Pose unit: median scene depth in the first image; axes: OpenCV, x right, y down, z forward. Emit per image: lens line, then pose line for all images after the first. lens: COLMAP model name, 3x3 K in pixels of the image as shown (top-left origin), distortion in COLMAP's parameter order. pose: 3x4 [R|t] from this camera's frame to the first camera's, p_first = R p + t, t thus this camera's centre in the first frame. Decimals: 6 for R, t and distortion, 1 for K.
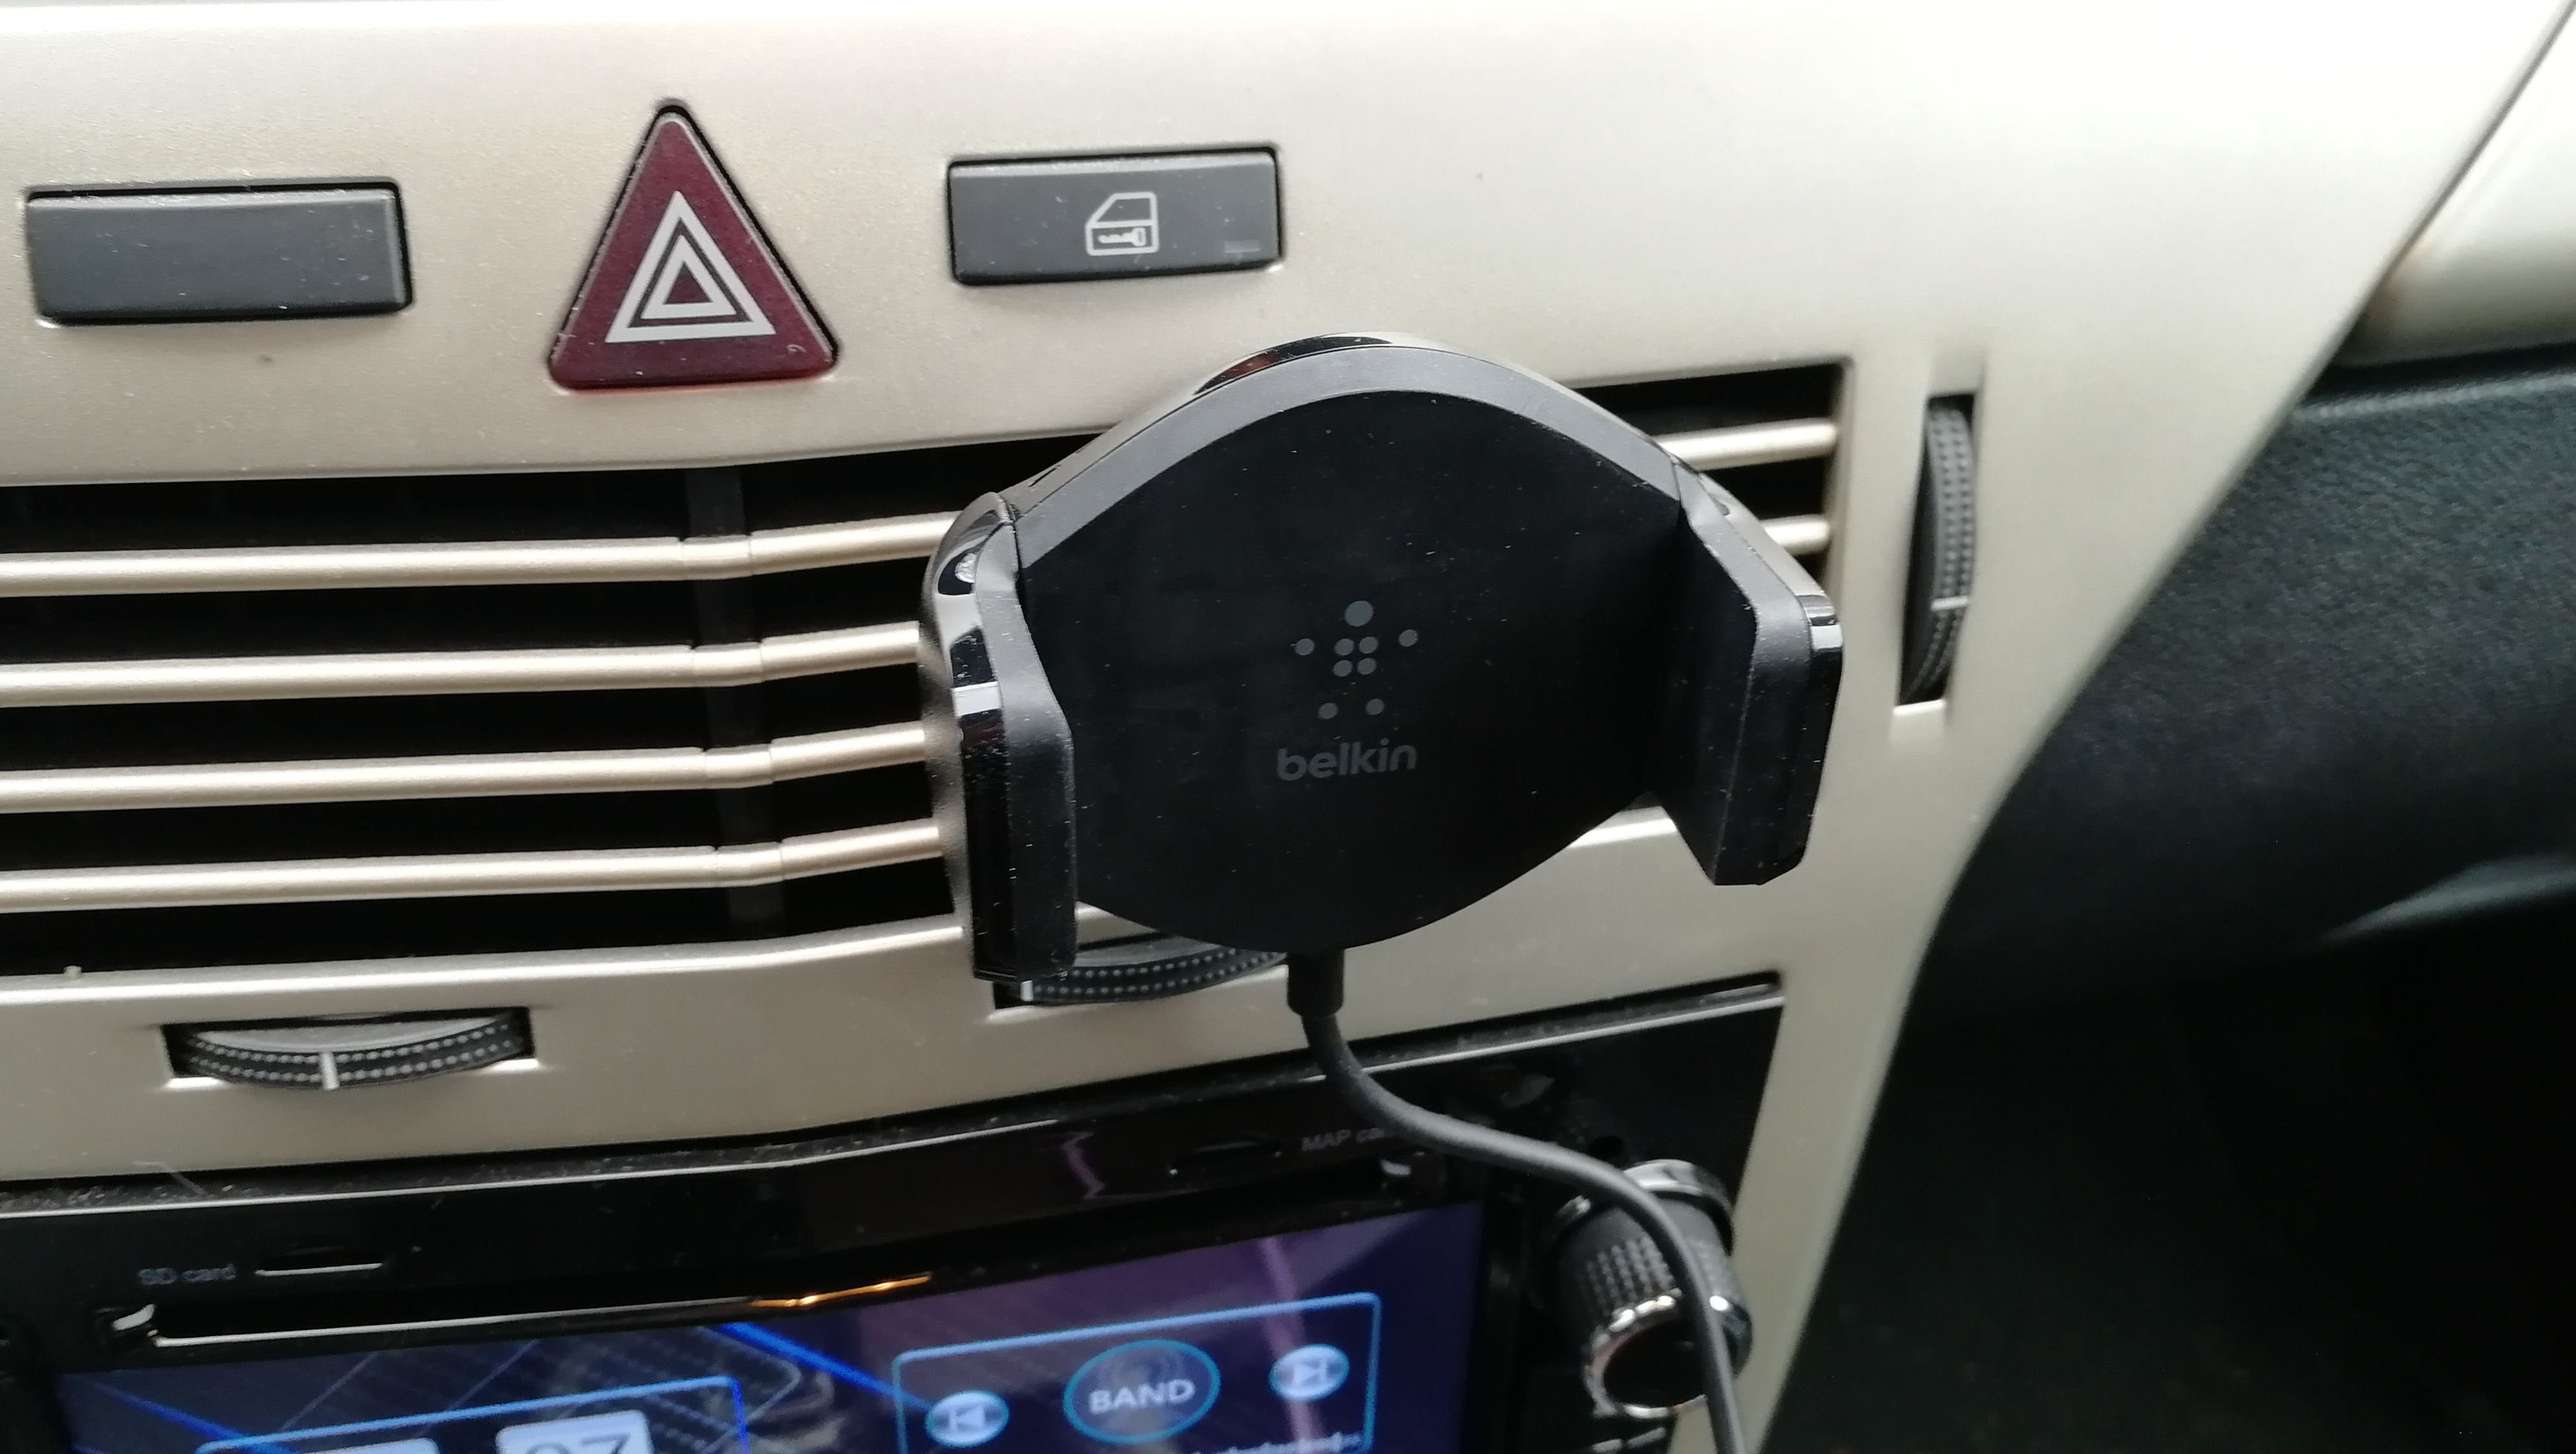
lens RADIAL K [[2207.2, 0, 1279.6], [0, 2207.2, 740.3], [0, 0, 1]] dist [-0.073824, 0.090820]
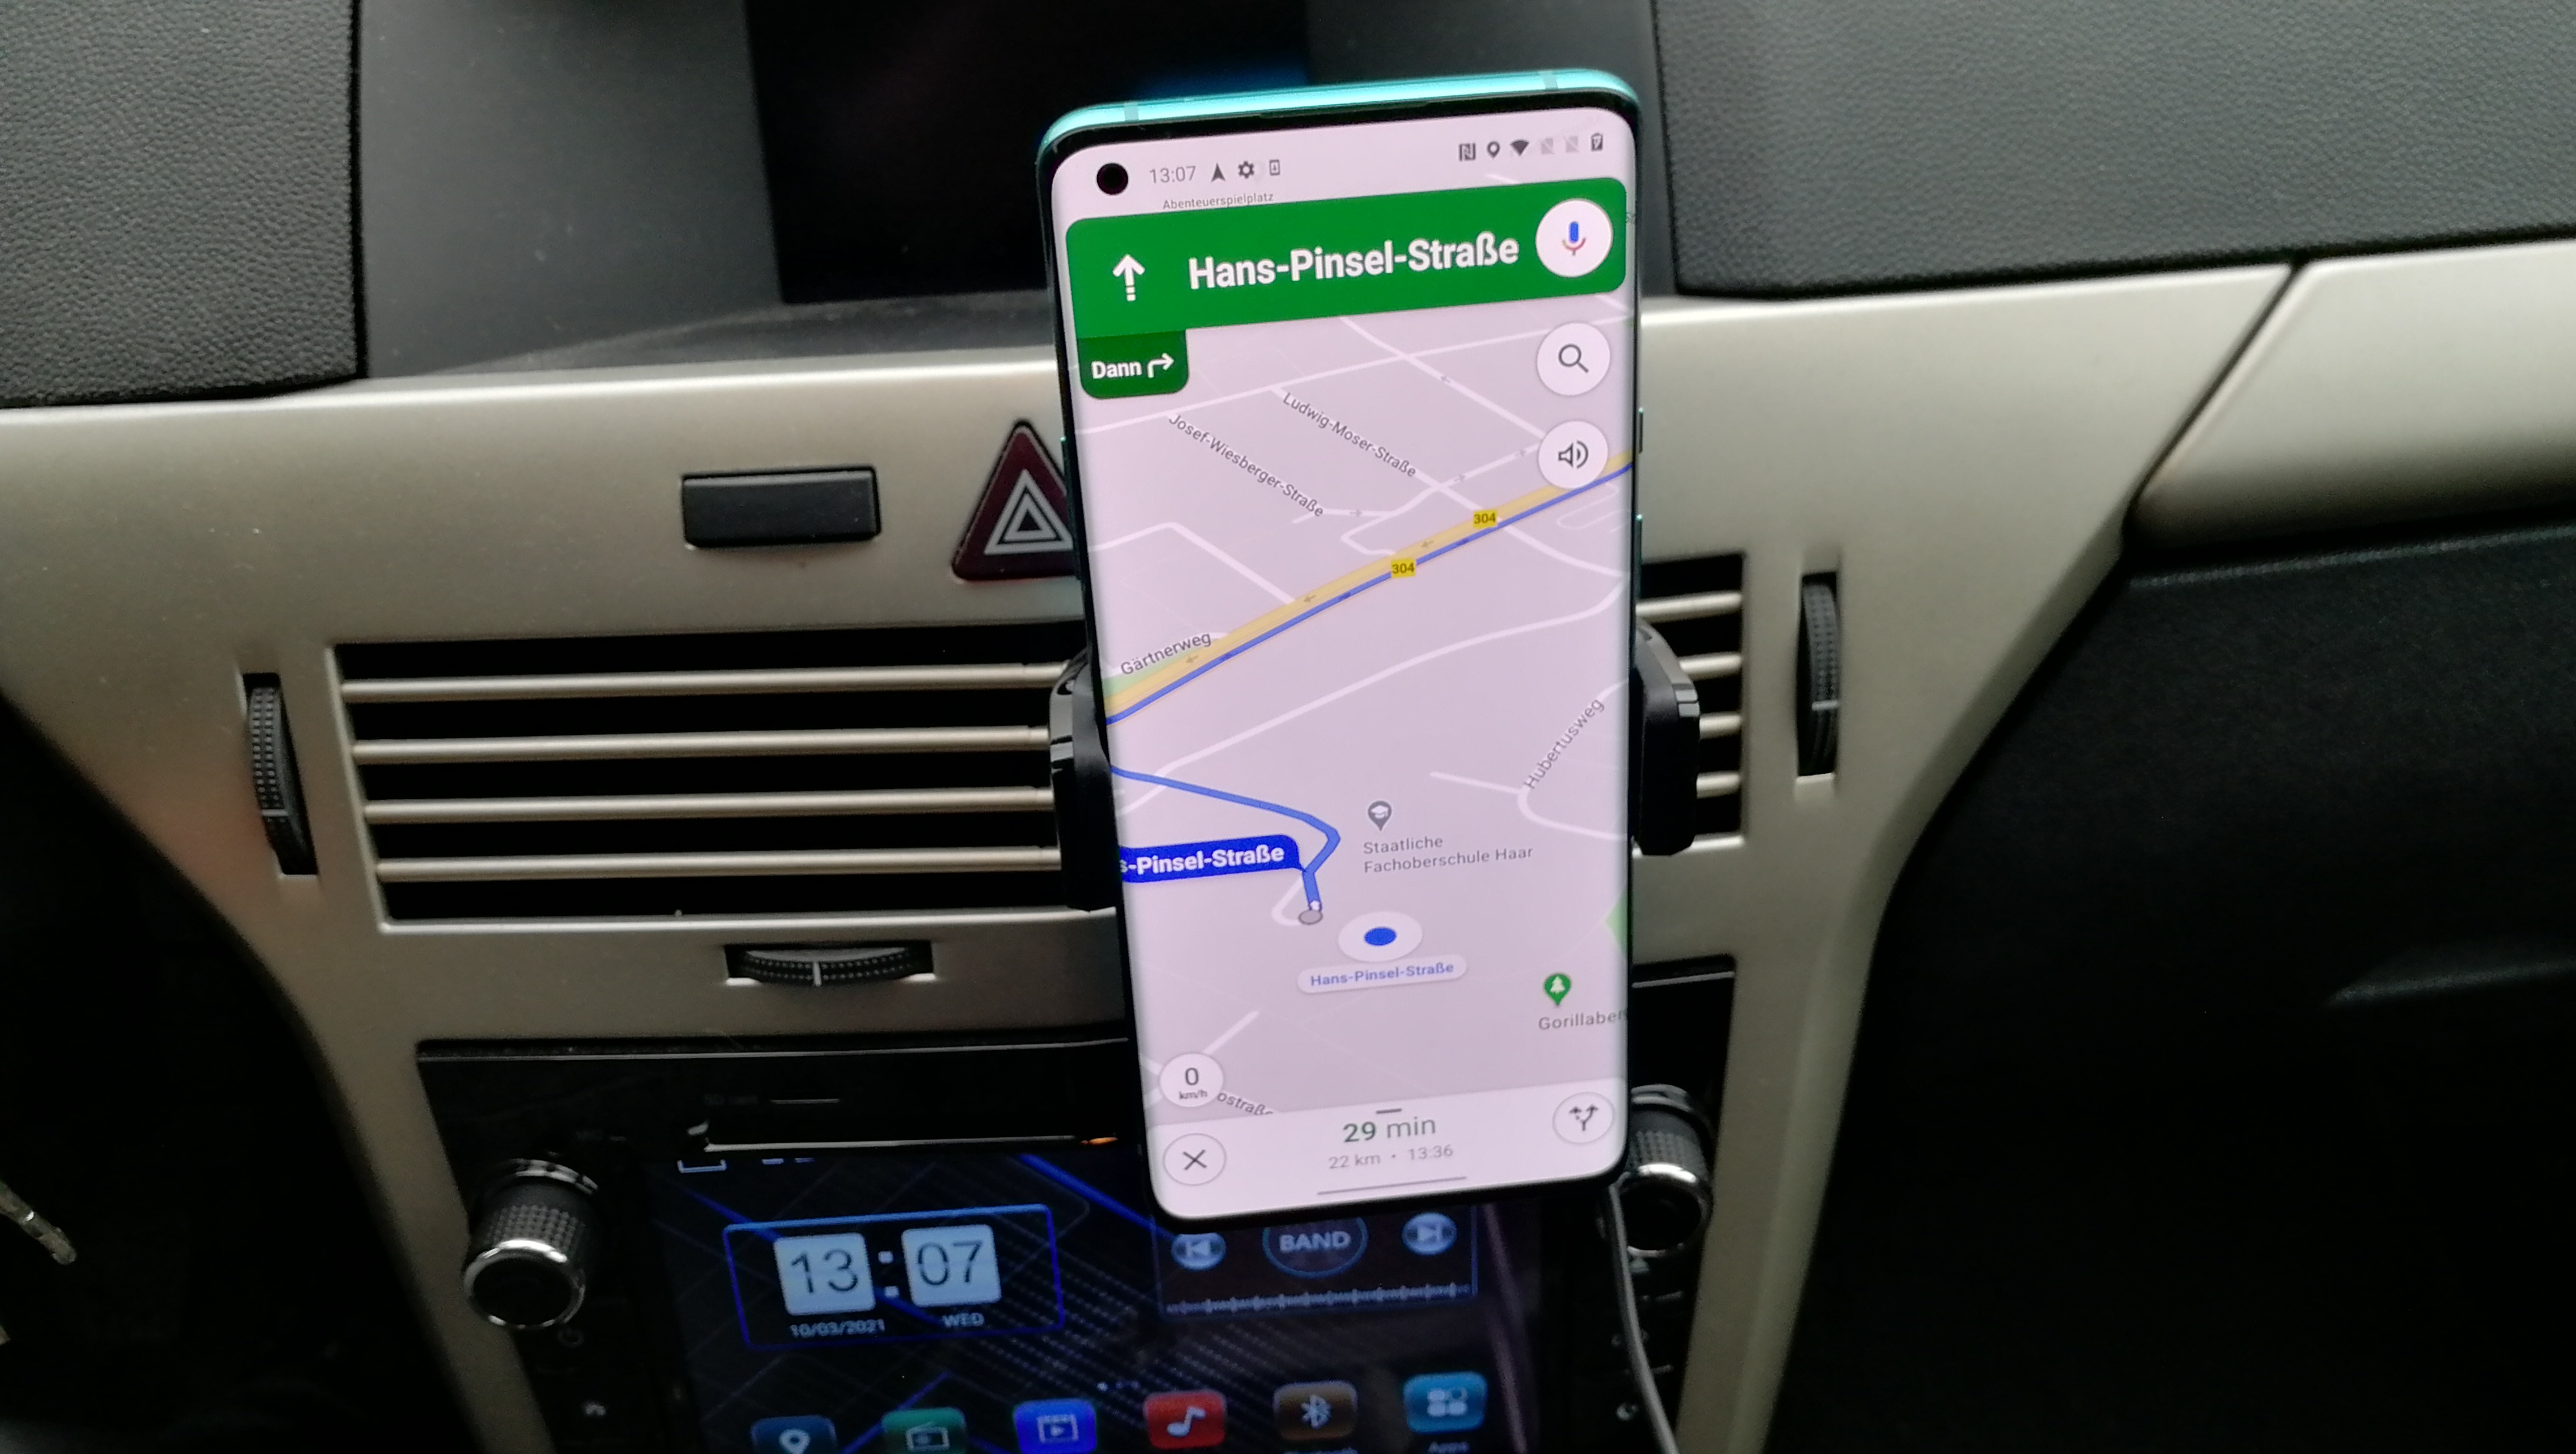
lens RADIAL K [[2207.2, 0, 1279.6], [0, 2207.2, 740.3], [0, 0, 1]] dist [-0.073824, 0.090820]
pose [[0.986041, 0.003682, -0.166461, 0.204316], [-0.016311, 0.997083, -0.074565, 0.089024], [0.165701, 0.076239, 0.983225, -0.636116]]
